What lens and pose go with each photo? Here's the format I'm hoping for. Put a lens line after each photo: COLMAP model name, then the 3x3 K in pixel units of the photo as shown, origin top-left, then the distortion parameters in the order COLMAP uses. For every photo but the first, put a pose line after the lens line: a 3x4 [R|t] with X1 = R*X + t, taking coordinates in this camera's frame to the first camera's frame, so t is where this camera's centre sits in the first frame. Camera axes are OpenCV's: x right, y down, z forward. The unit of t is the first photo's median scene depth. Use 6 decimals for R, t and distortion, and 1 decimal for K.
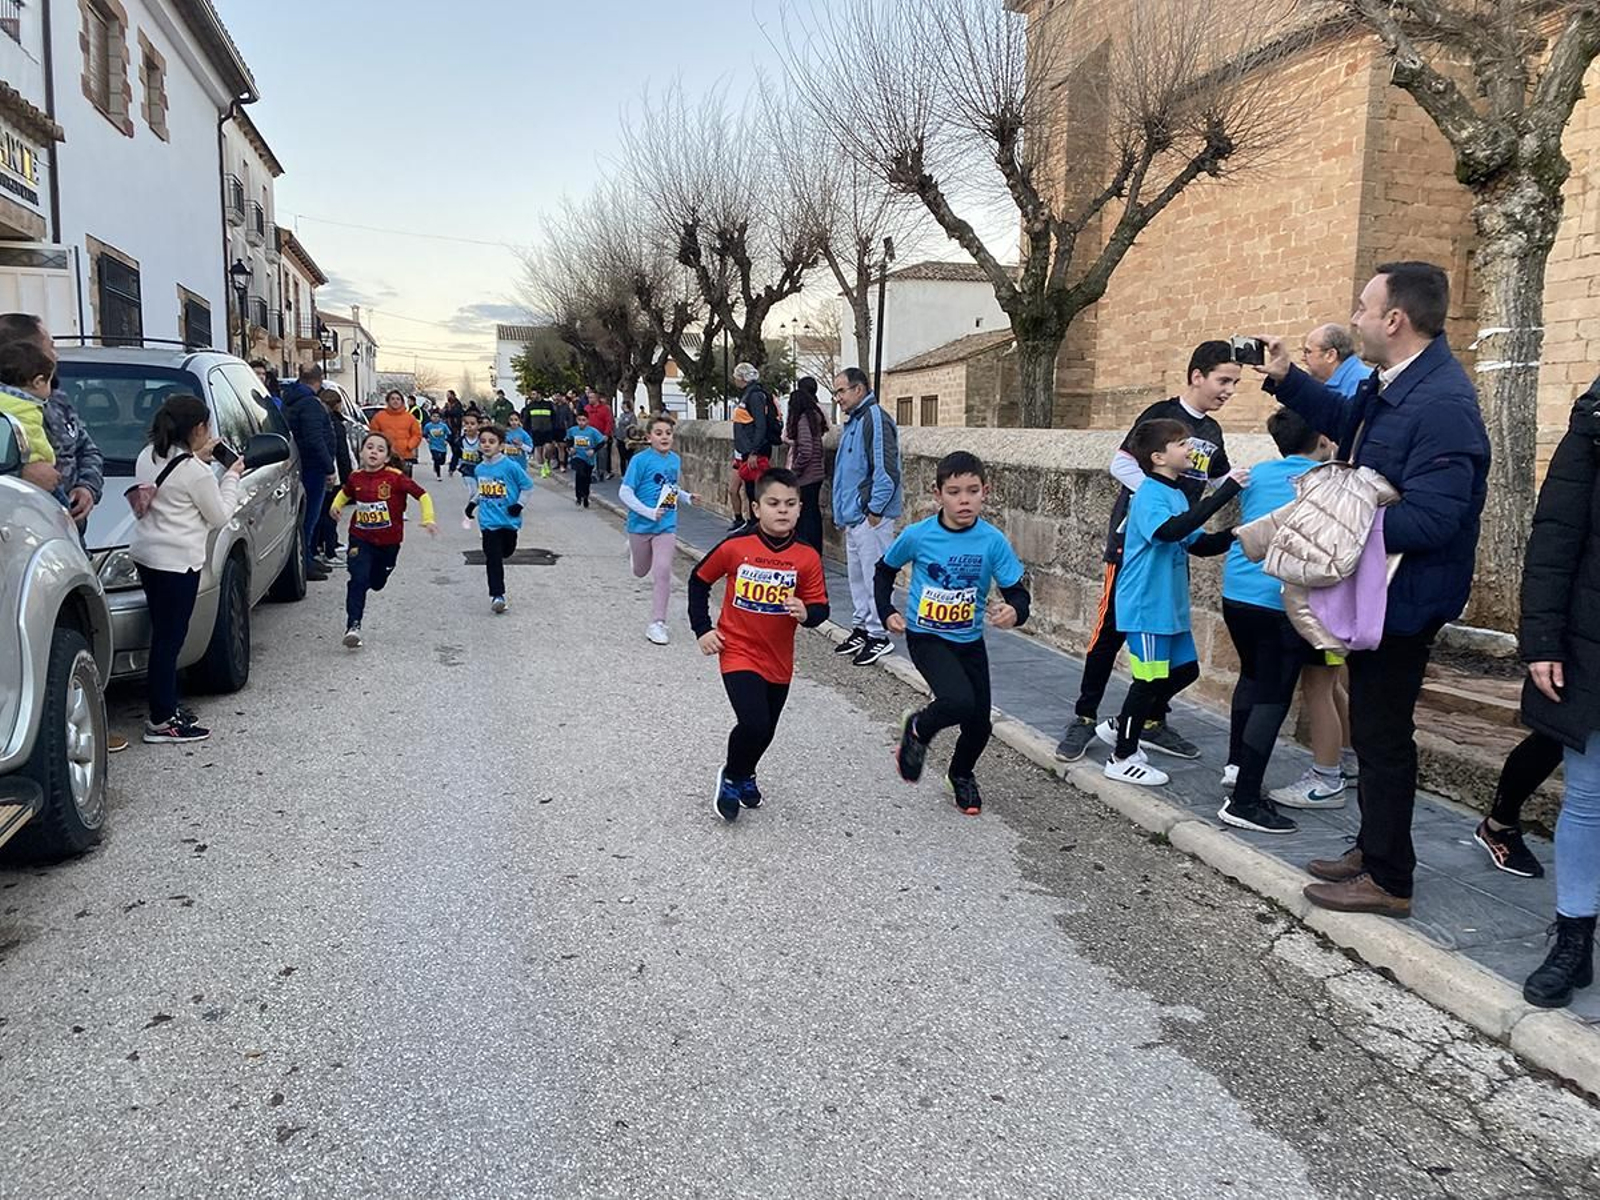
lens RADIAL K [[1197.7, 0, 812.2], [0, 1197.7, 601.5], [0, 0, 1]] dist [0.022733, -0.017220]
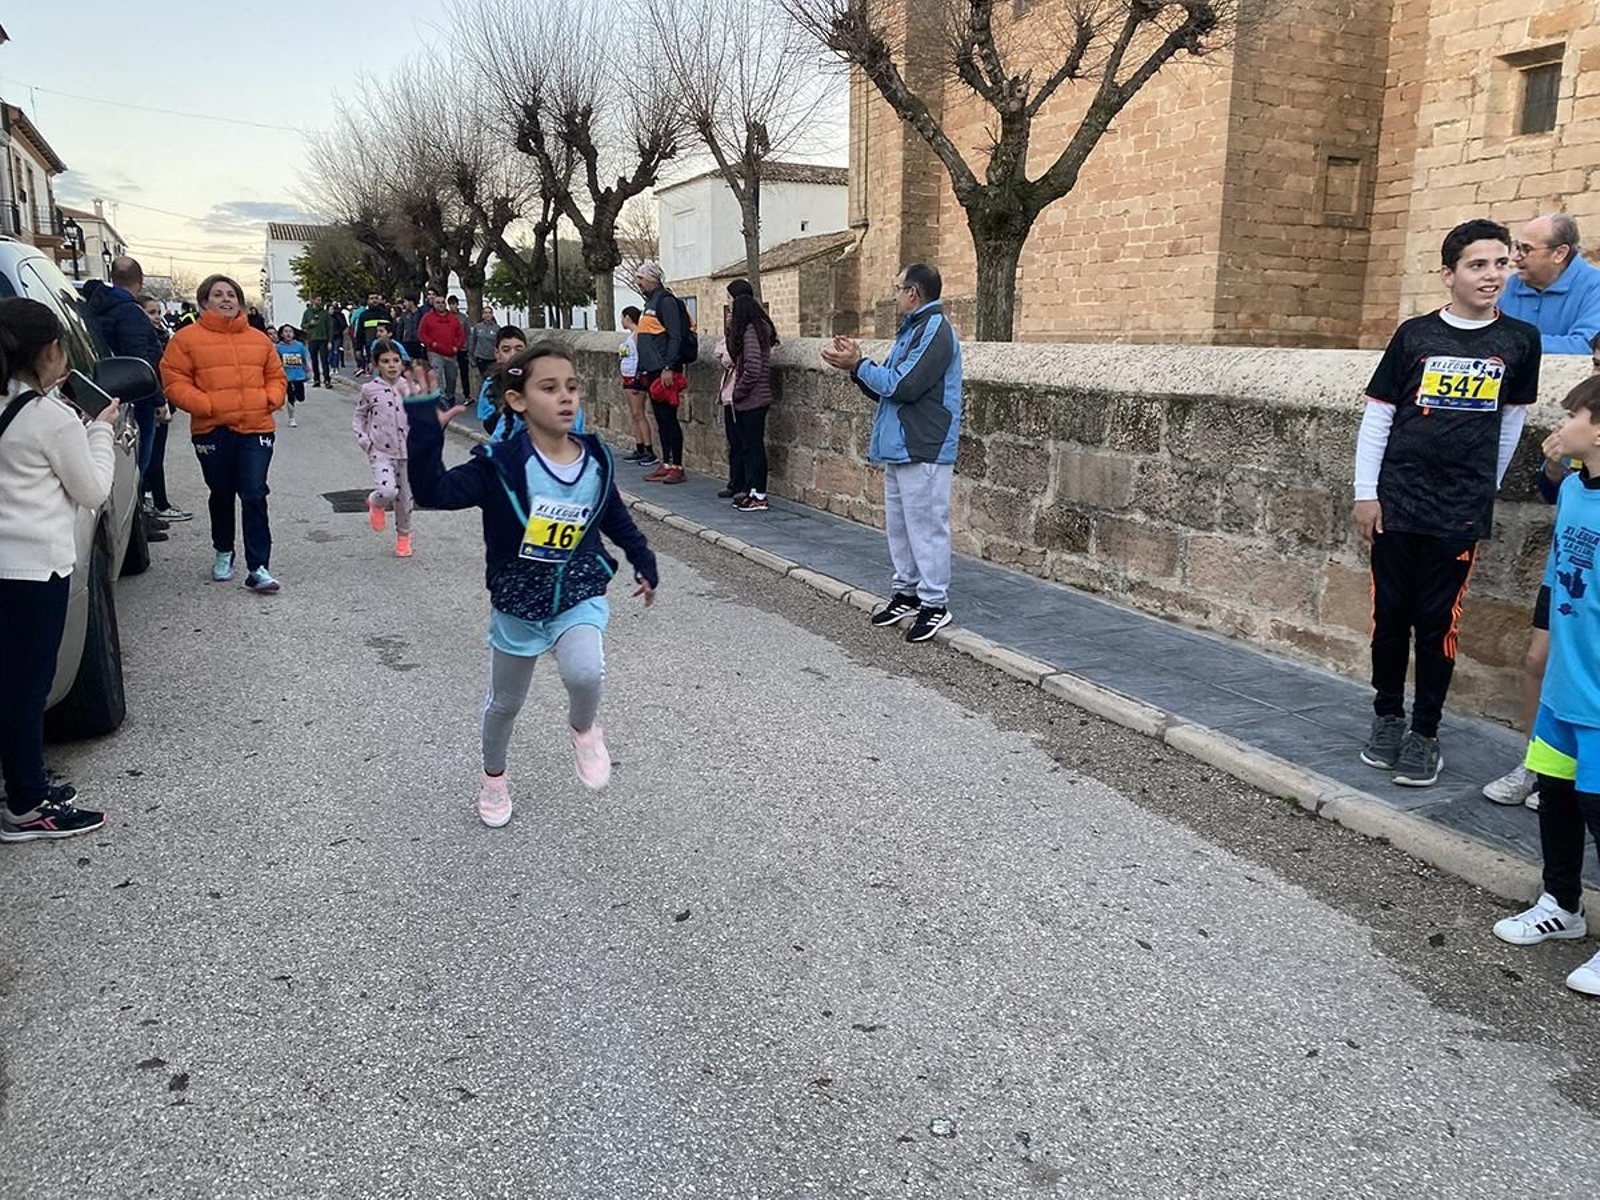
lens RADIAL K [[1197.7, 0, 806.0], [0, 1197.7, 599.6], [0, 0, 1]] dist [0.022733, -0.017220]
pose [[0.986998, -0.036981, 0.156421, -0.076668], [0.025576, 0.996907, 0.074307, -0.017854], [-0.158686, -0.069340, 0.984891, 0.102468]]
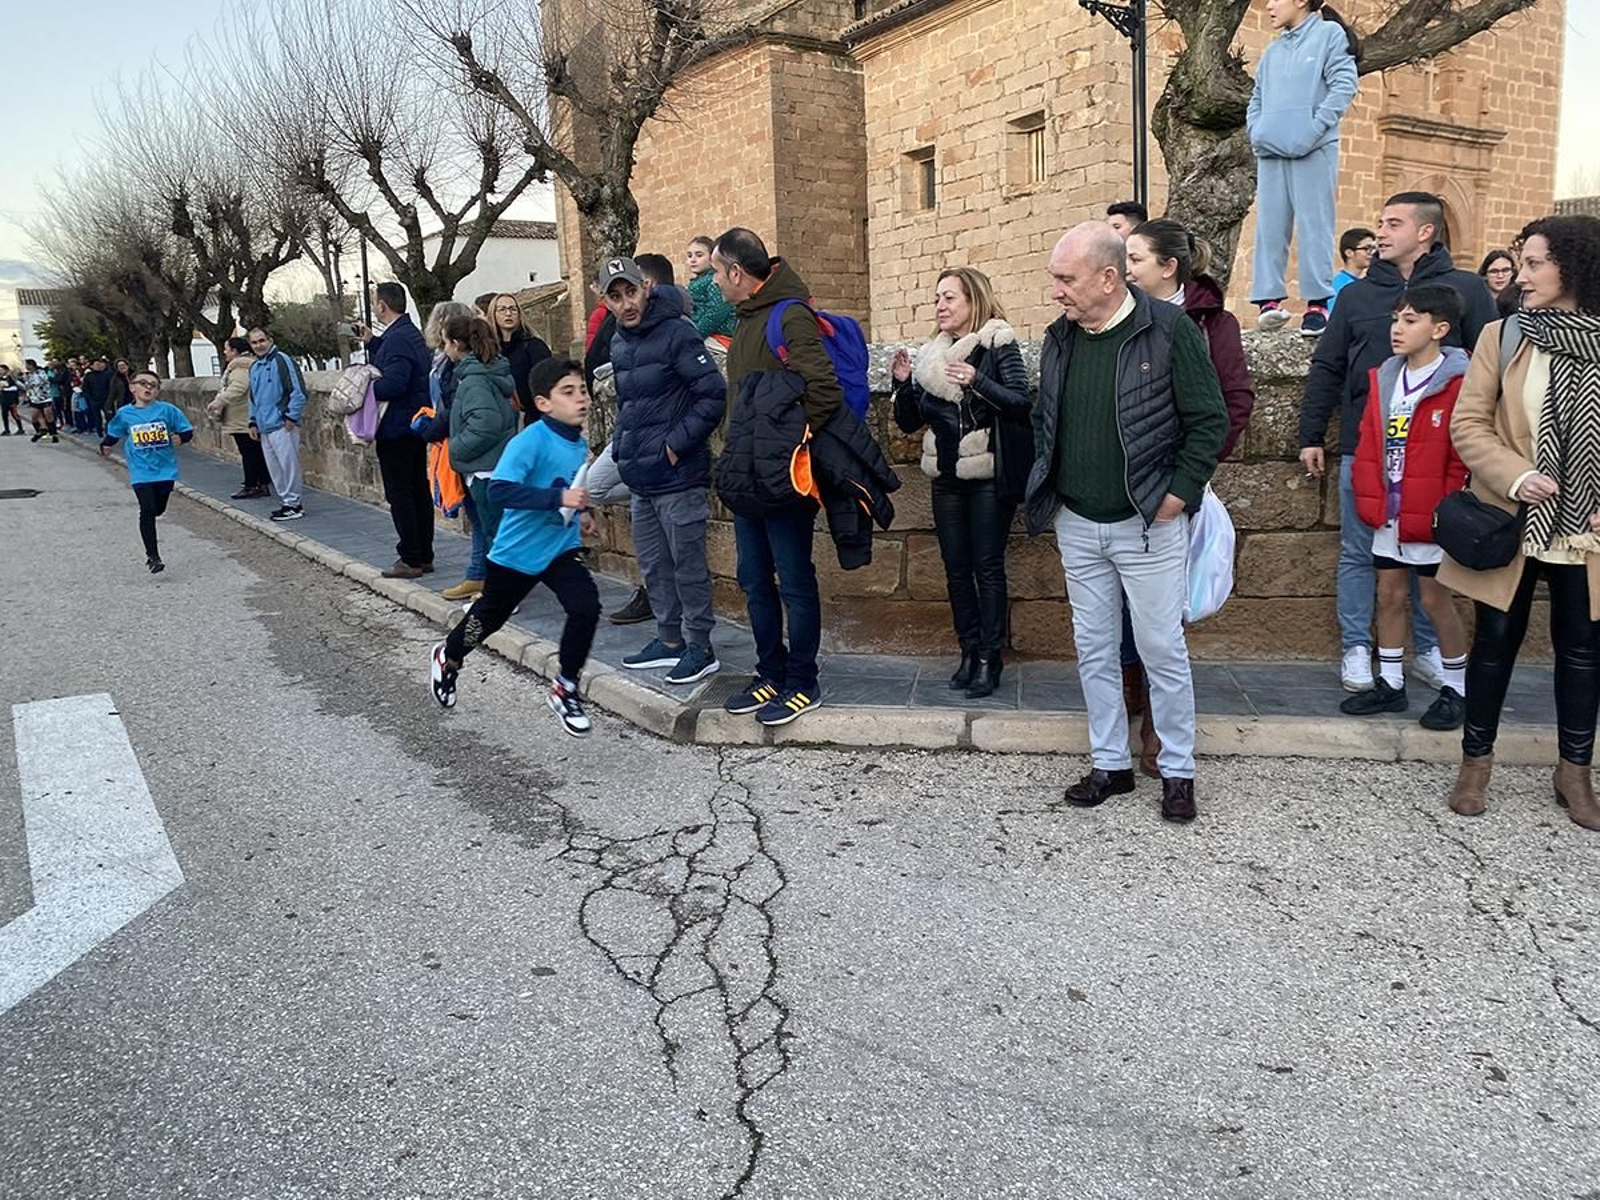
lens RADIAL K [[1197.7, 0, 807.1], [0, 1197.7, 587.8], [0, 0, 1]] dist [0.022733, -0.017220]
pose [[0.952350, -0.096861, 0.289218, 0.129945], [0.088443, 0.995193, 0.042066, 0.060141], [-0.291903, -0.014482, 0.956338, -0.313652]]
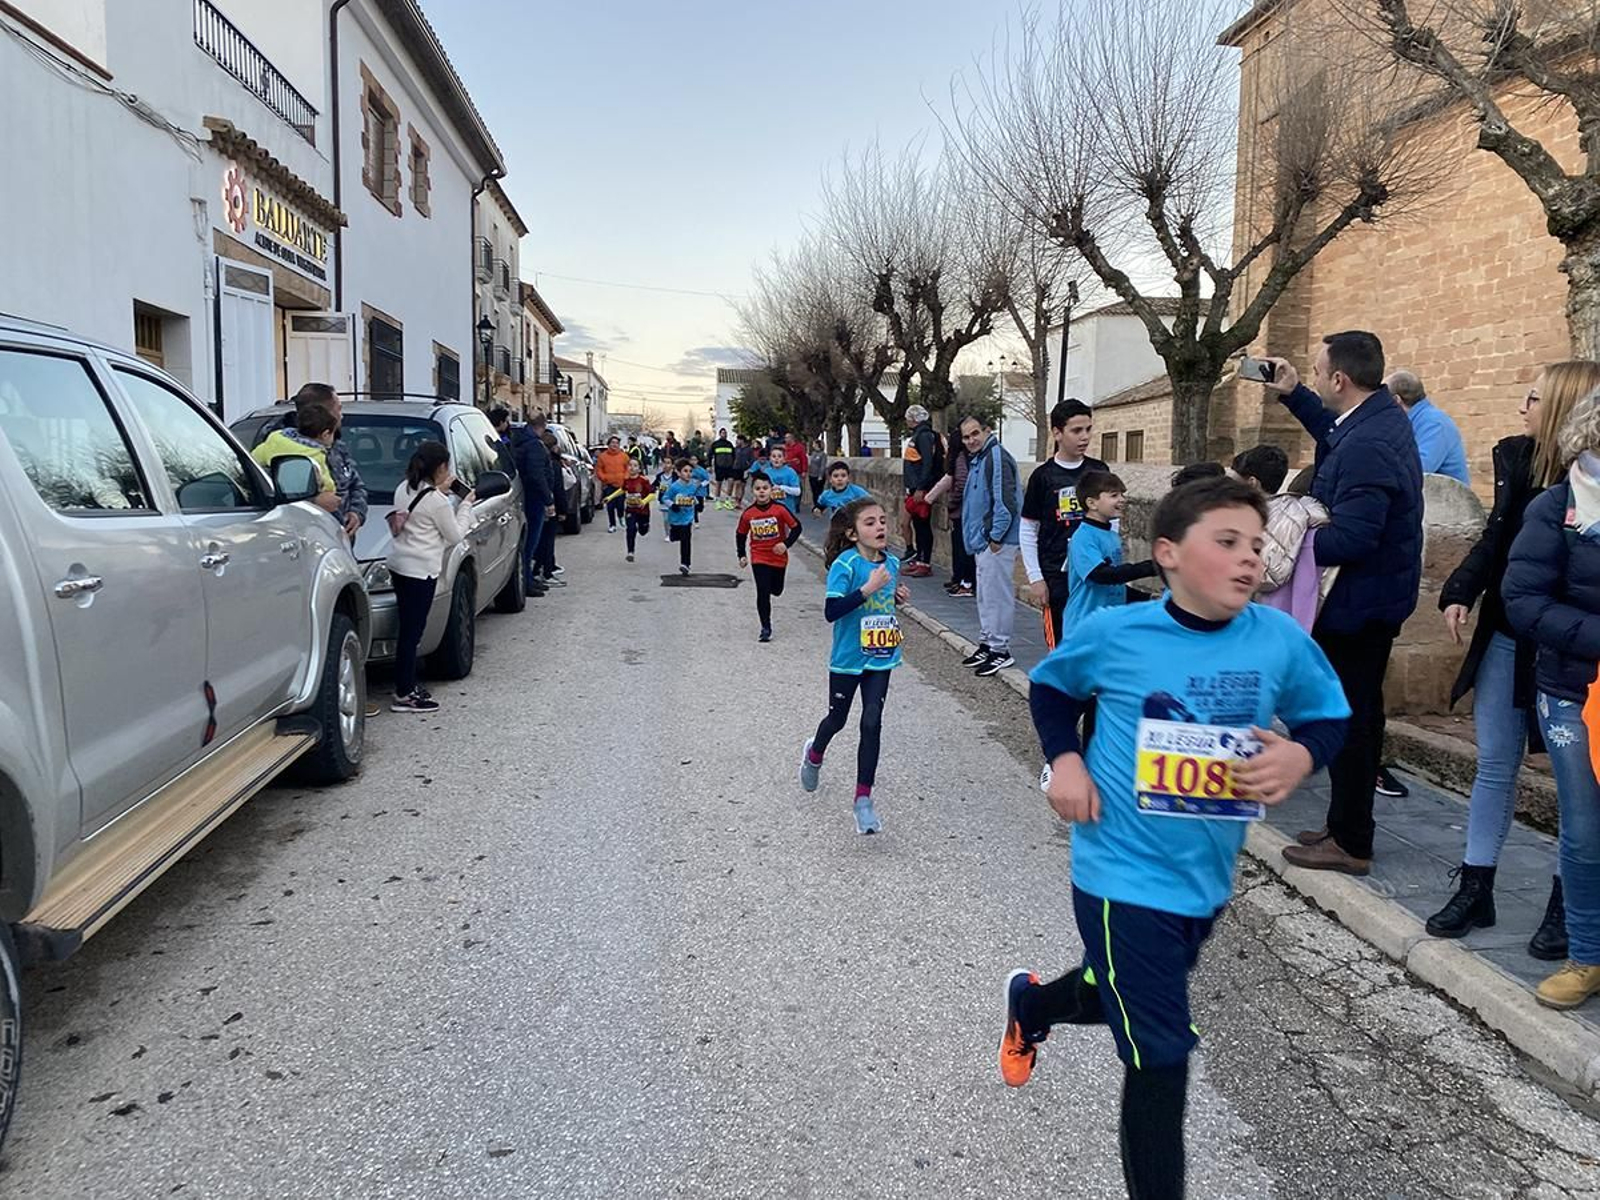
lens RADIAL K [[1197.7, 0, 819.1], [0, 1197.7, 607.2], [0, 0, 1]] dist [0.022733, -0.017220]
pose [[0.985368, 0.019026, -0.169374, 0.037599], [-0.023365, 0.999447, -0.023663, 0.009029], [0.168830, 0.027274, 0.985268, -0.064565]]
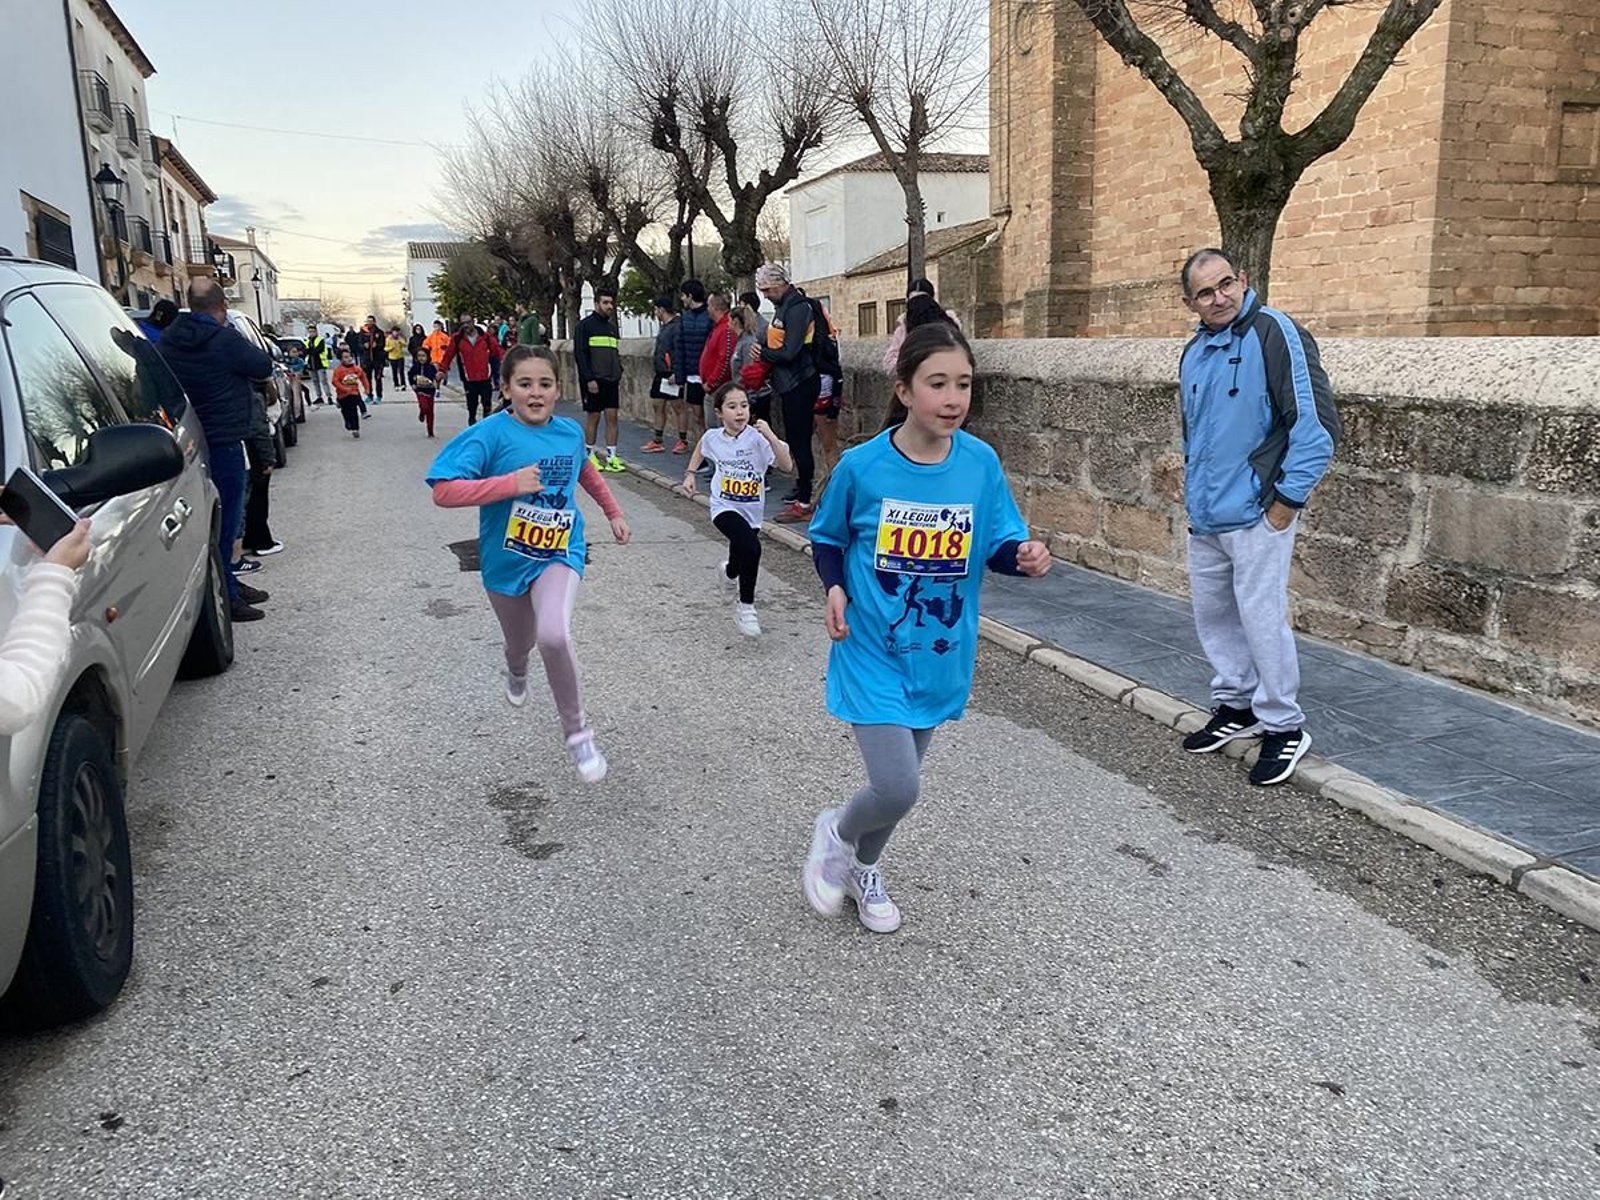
lens RADIAL K [[1197.7, 0, 808.5], [0, 1197.7, 598.0], [0, 0, 1]] dist [0.022733, -0.017220]
pose [[0.997189, -0.054538, 0.051381, -0.093620], [0.050806, 0.996158, 0.071336, -0.040019], [-0.055074, -0.068525, 0.996128, 0.221346]]
